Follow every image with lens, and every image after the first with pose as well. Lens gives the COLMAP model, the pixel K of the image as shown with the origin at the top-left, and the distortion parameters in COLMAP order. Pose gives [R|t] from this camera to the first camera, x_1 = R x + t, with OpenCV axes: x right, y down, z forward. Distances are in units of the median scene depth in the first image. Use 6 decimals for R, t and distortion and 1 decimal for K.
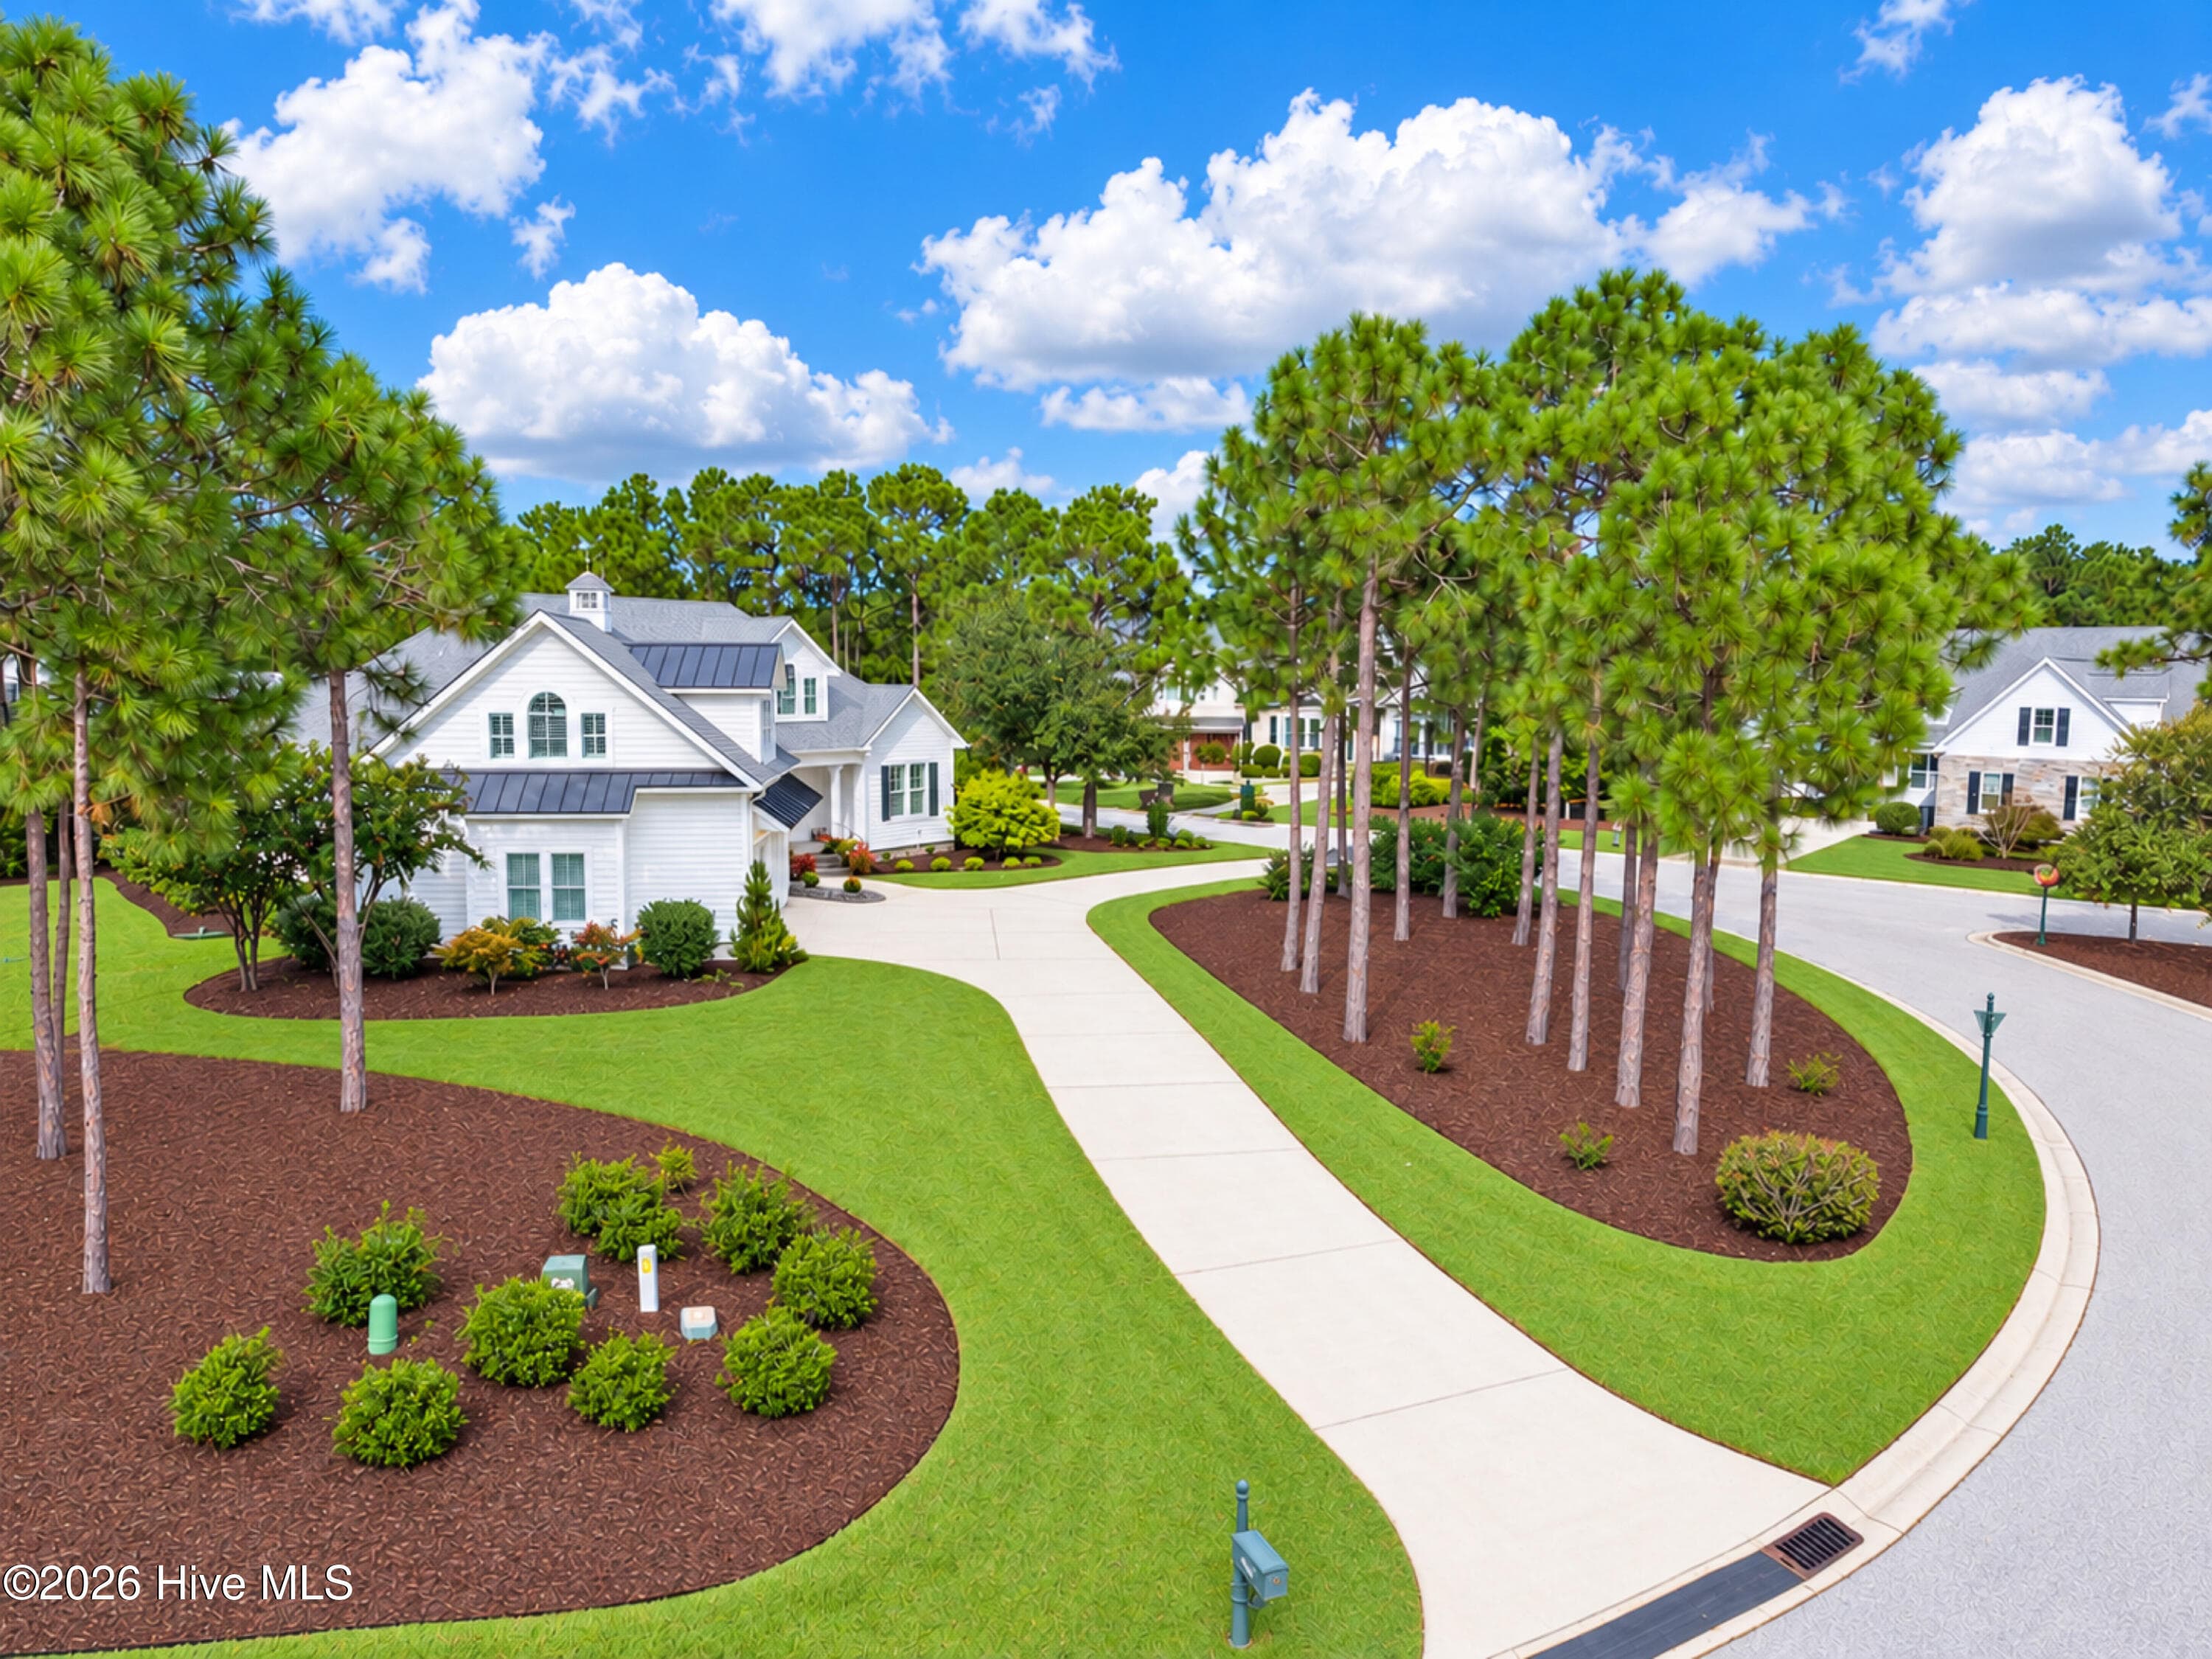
lens RADIAL K [[1542.3, 0, 1106.0], [0, 1542.3, 829.5], [0, 0, 1]] dist [-0.000926, -0.000408]
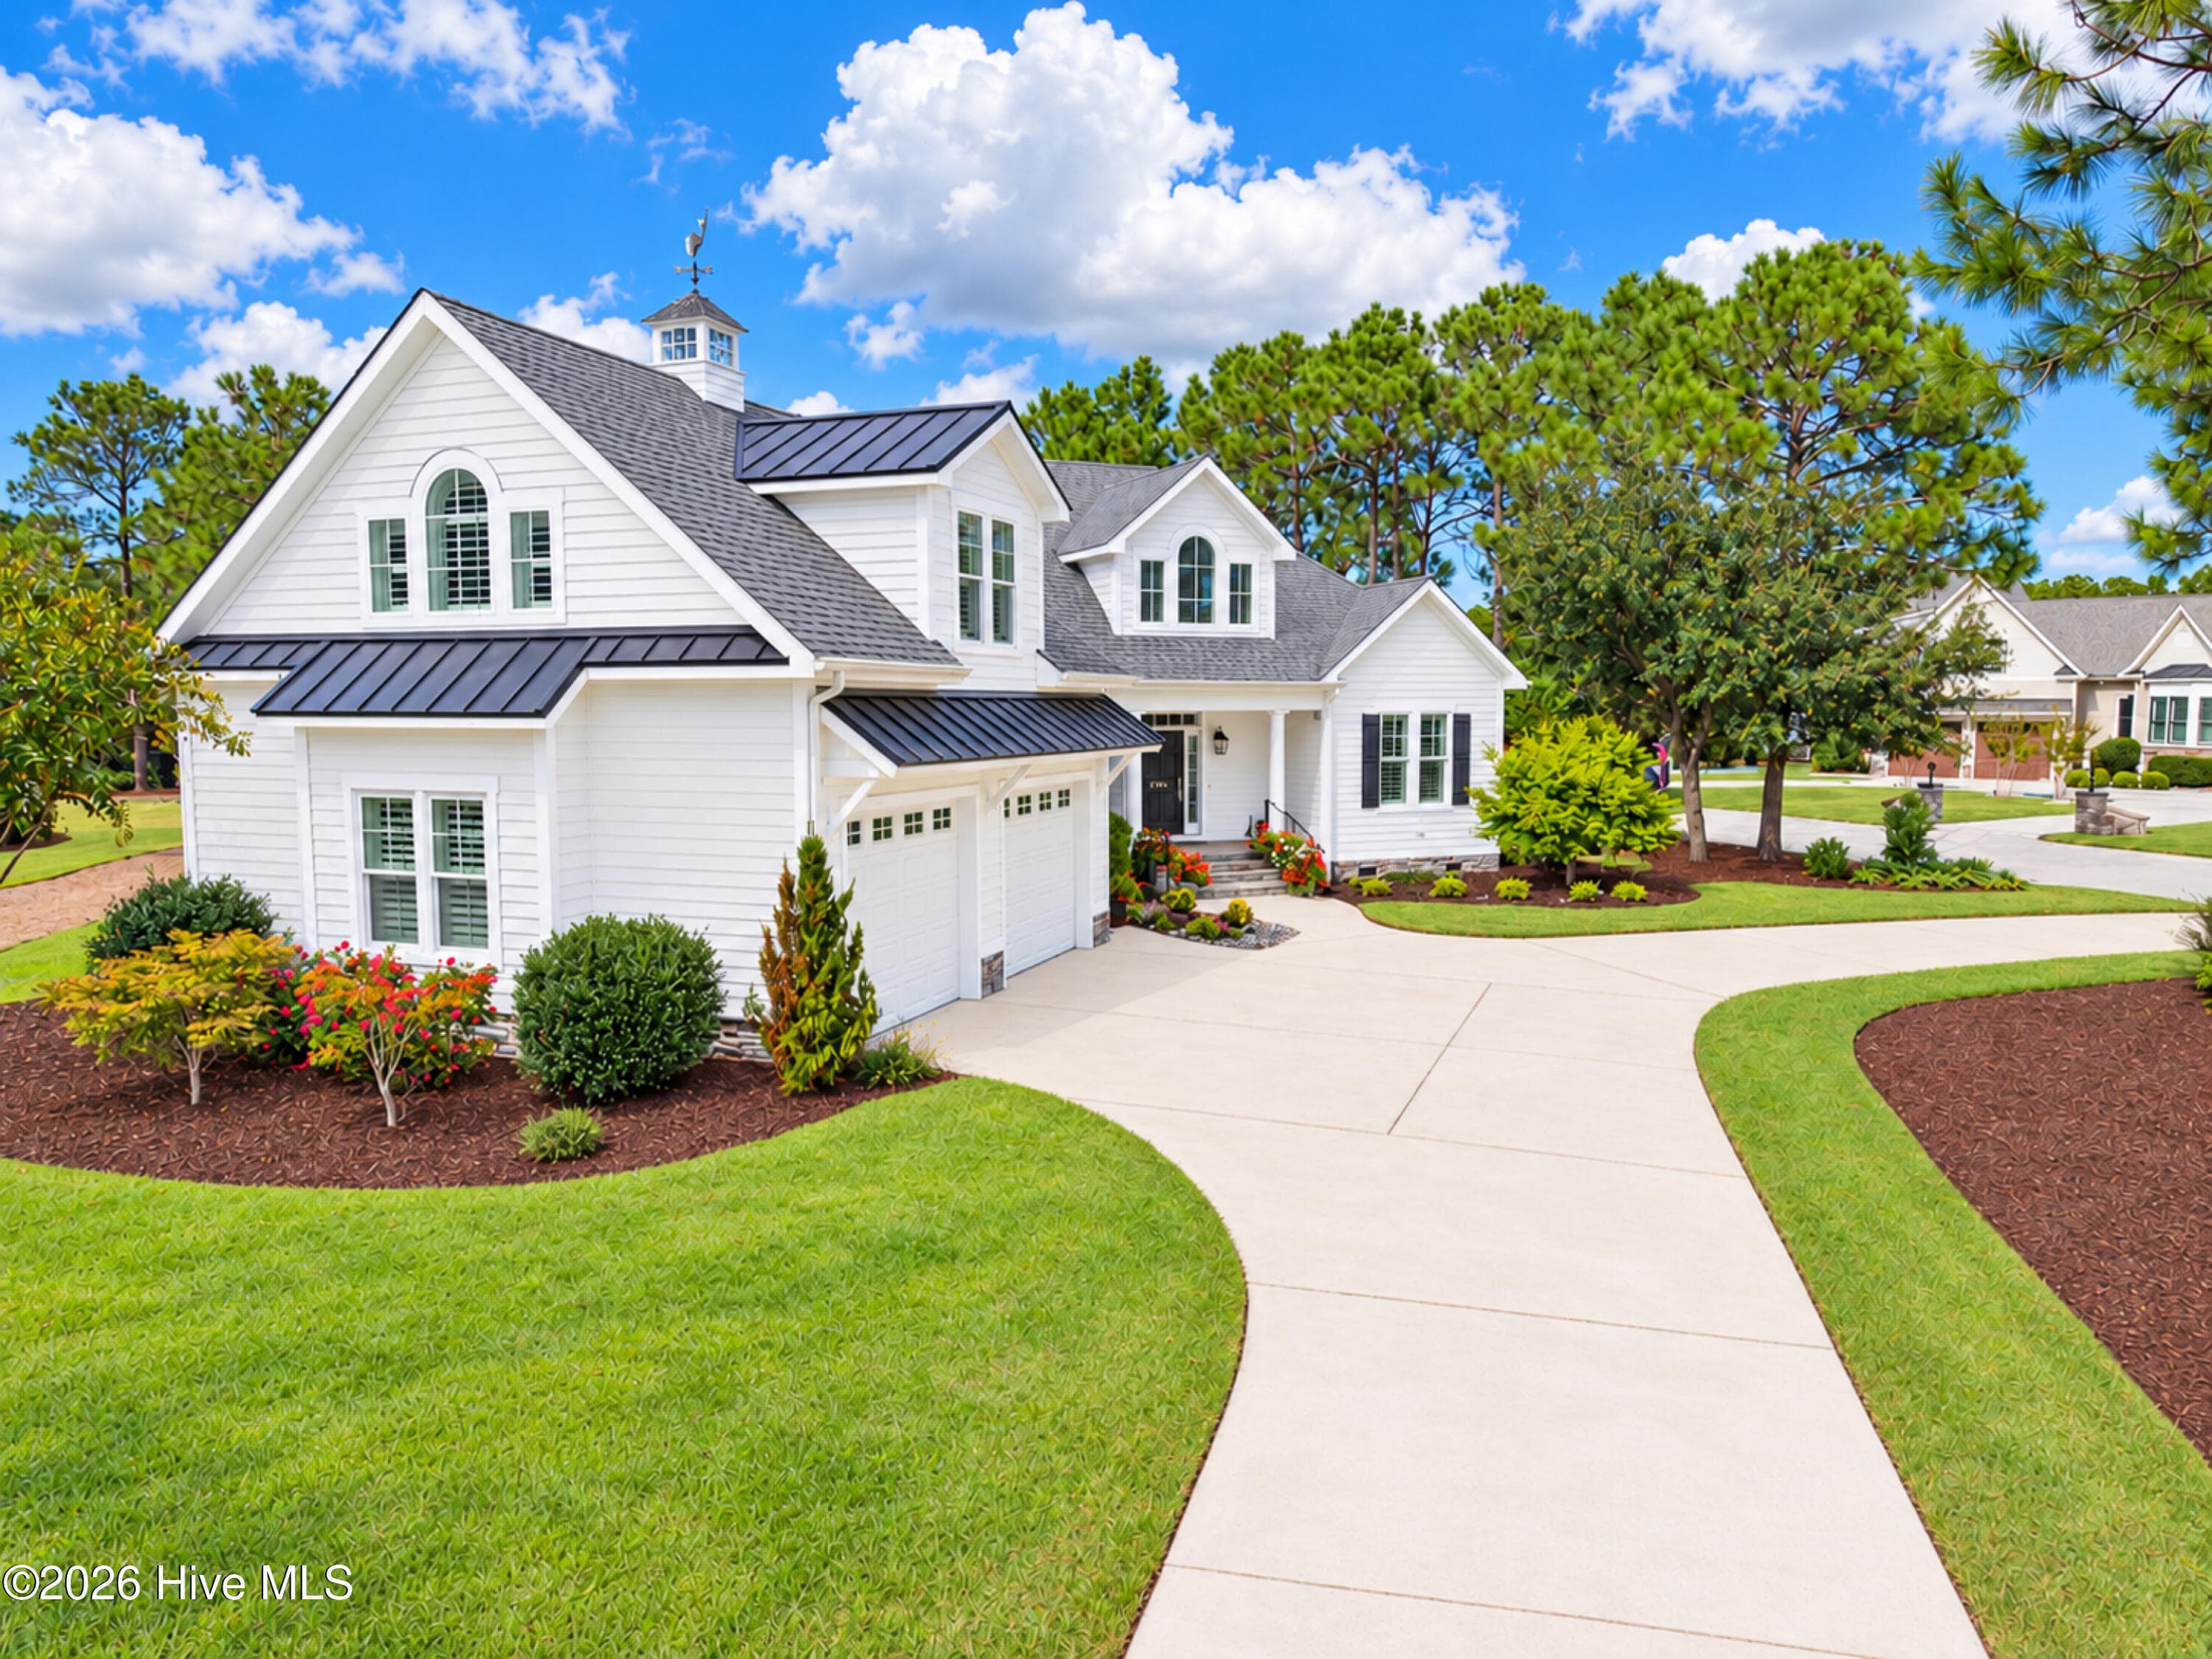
lens RADIAL K [[1389.7, 0, 1106.0], [0, 1389.7, 829.5], [0, 0, 1]] dist [0.026323, -0.001234]
pose [[0.882125, 0.035068, -0.469709, 0.019431], [-0.045306, 0.998918, -0.010508, 0.012708], [0.468832, 0.030550, 0.882759, 0.494913]]
